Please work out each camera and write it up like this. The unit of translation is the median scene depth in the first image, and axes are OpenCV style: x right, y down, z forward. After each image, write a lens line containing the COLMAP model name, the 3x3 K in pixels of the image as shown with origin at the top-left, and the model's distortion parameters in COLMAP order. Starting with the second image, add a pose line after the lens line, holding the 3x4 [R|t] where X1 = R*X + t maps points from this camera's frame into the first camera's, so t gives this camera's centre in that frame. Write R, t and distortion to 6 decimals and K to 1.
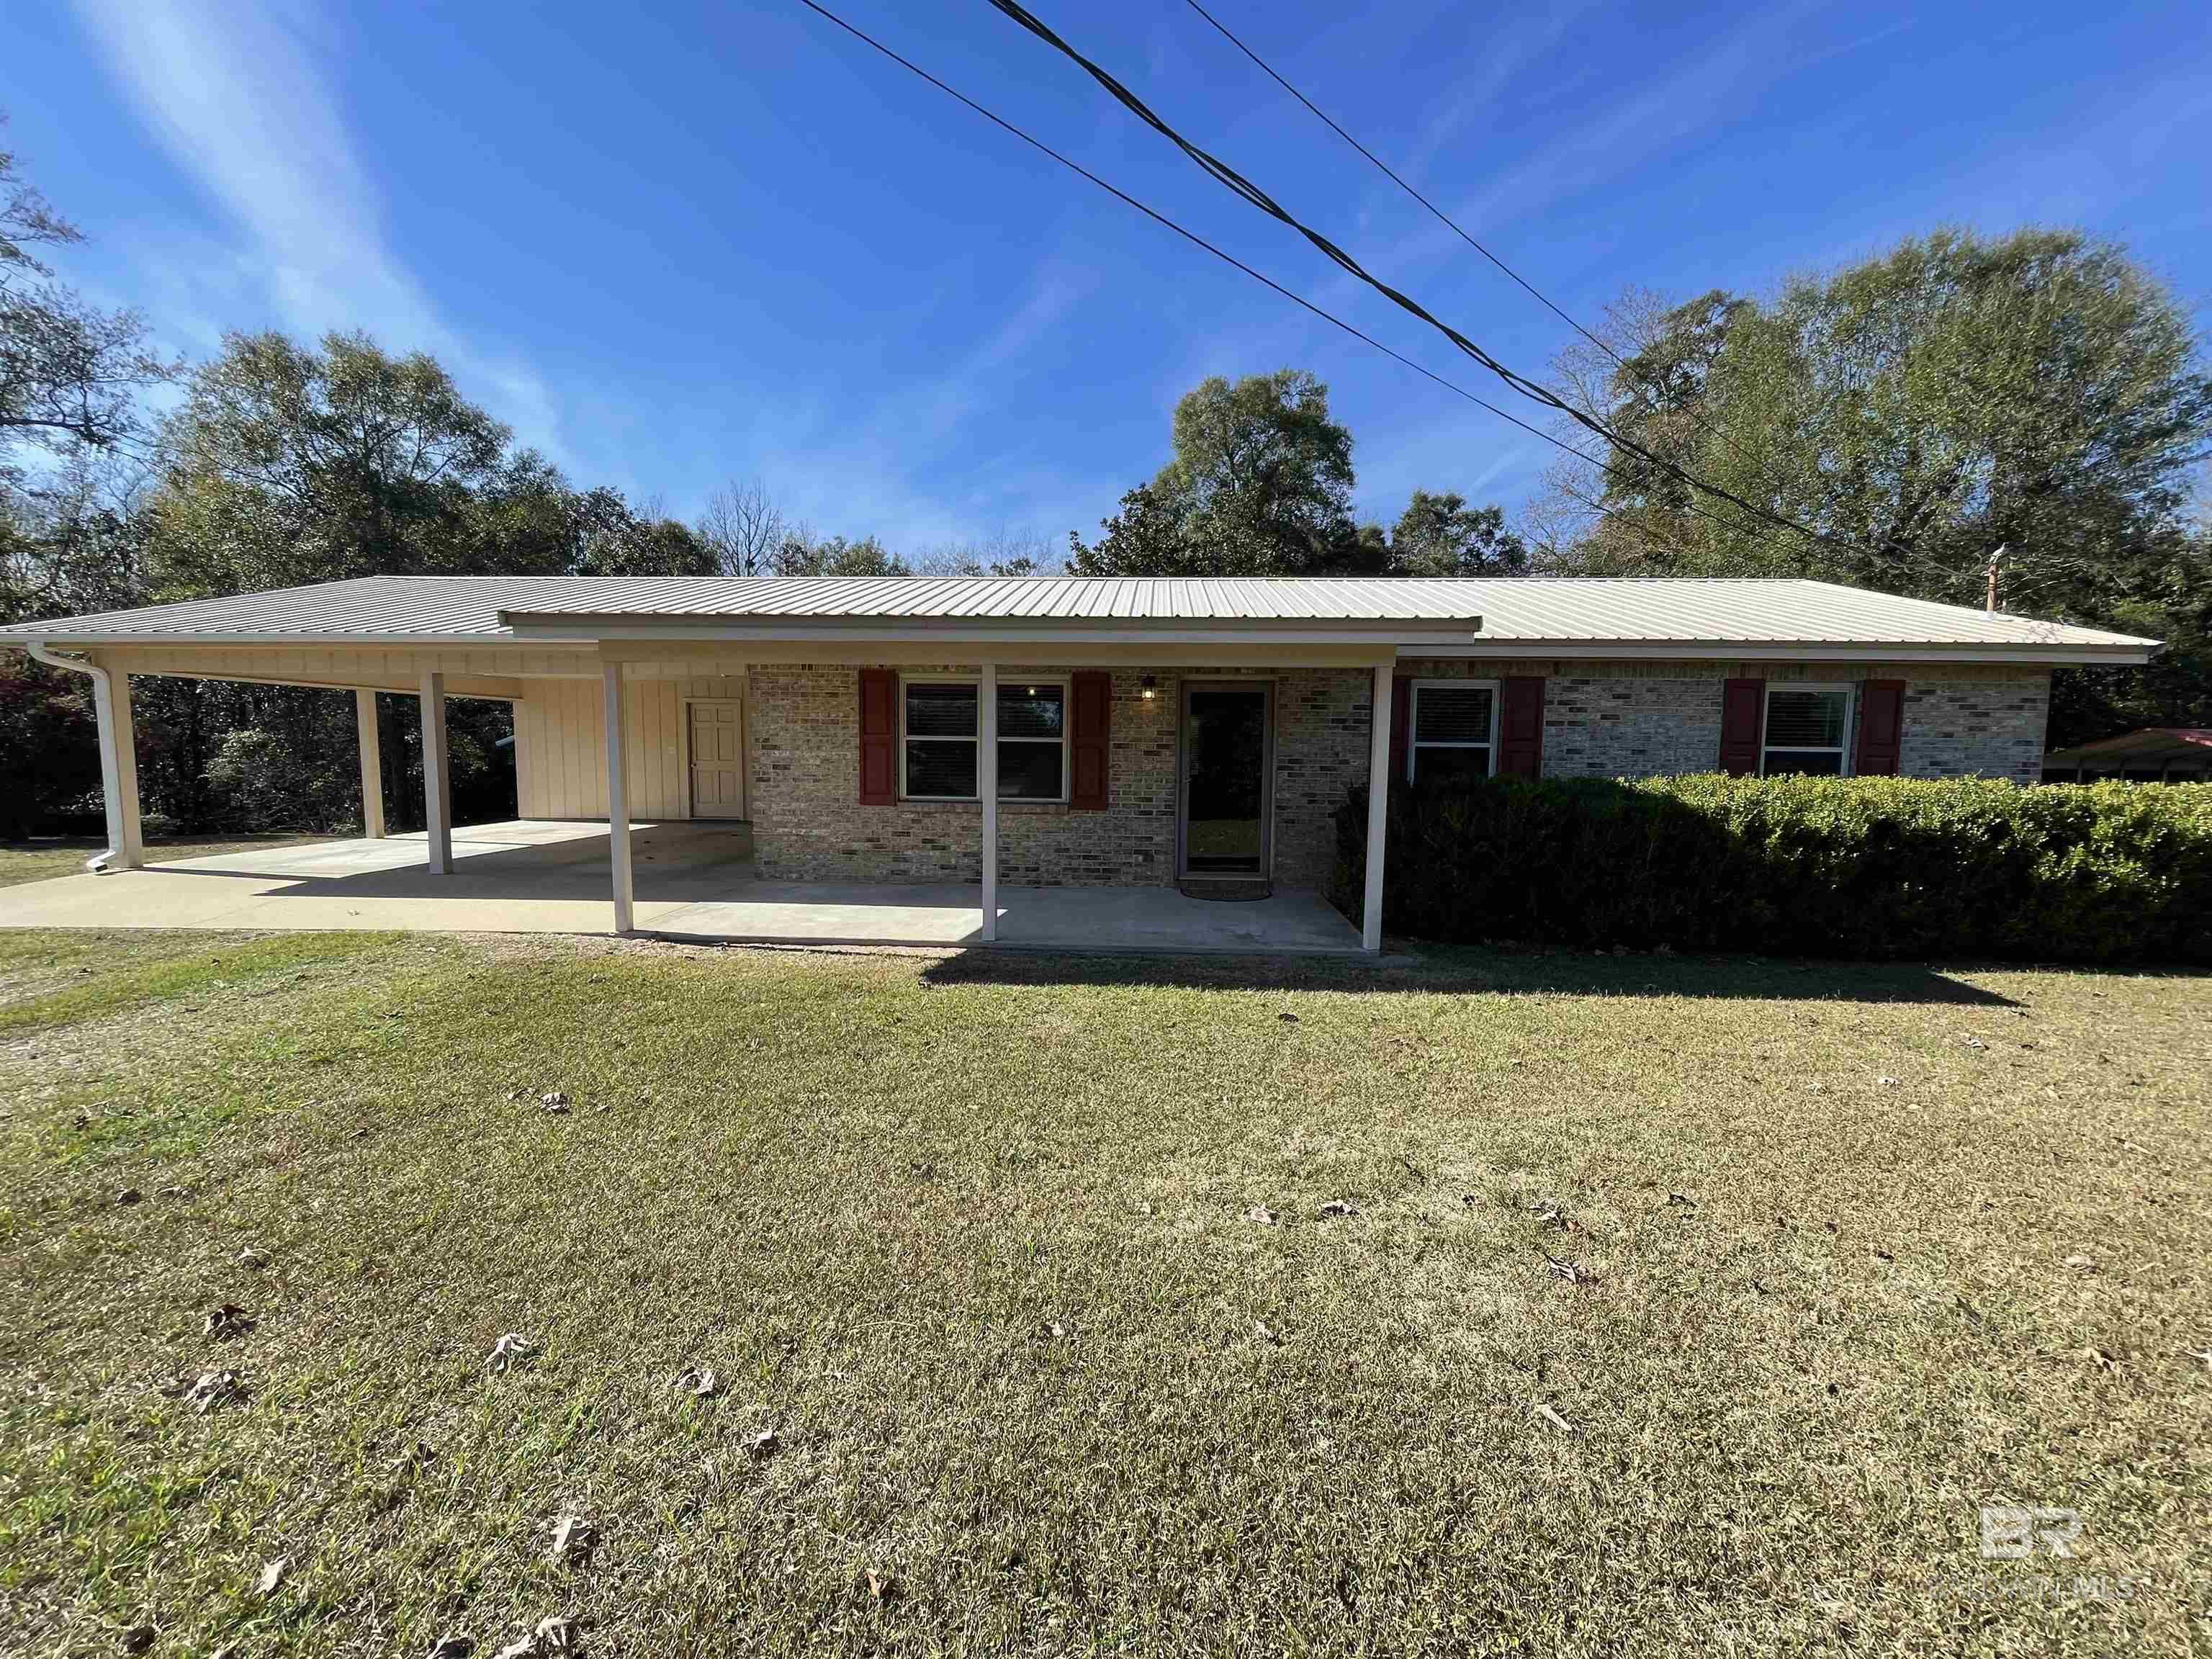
lens RADIAL K [[891.3, 0, 1111.5], [0, 891.3, 826.8], [0, 0, 1]] dist [-0.000358, -0.000665]
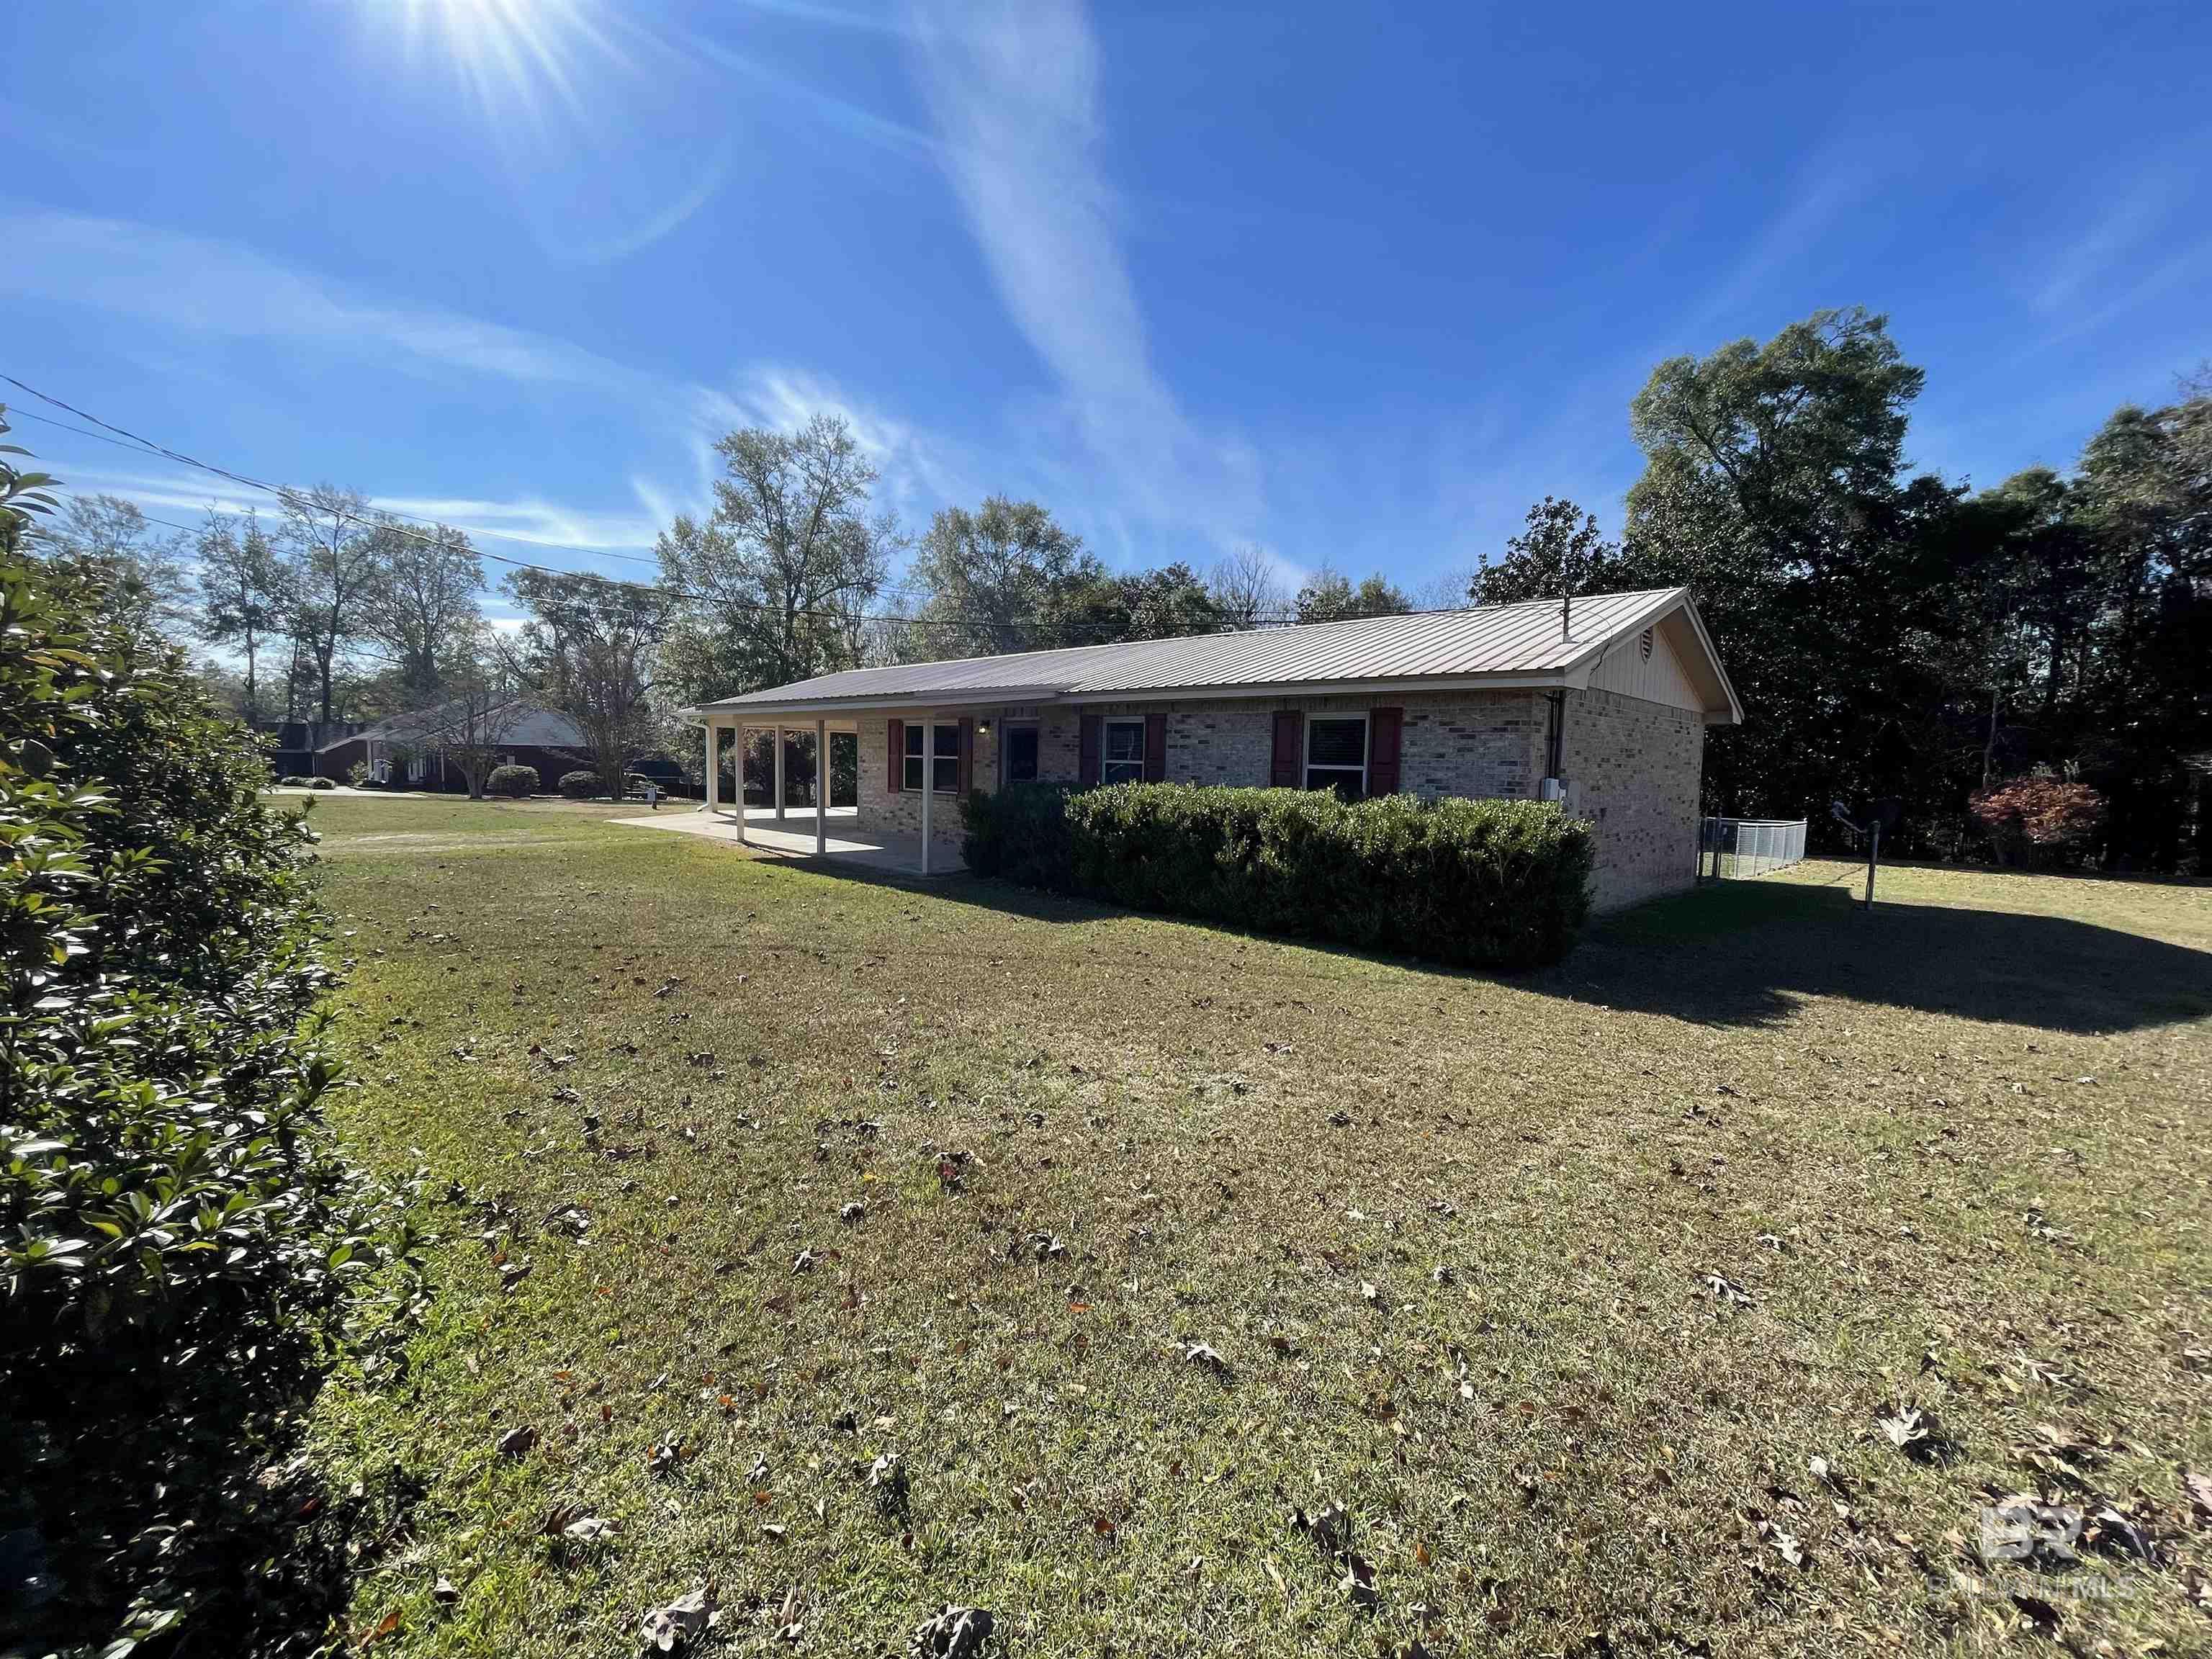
lens RADIAL K [[891.3, 0, 1111.5], [0, 891.3, 826.8], [0, 0, 1]] dist [-0.000358, -0.000665]
pose [[0.759893, 0.053730, -0.647824, 1.271480], [-0.069481, 0.997582, 0.001238, 0.011873], [0.646324, 0.044071, 0.761789, -0.100550]]
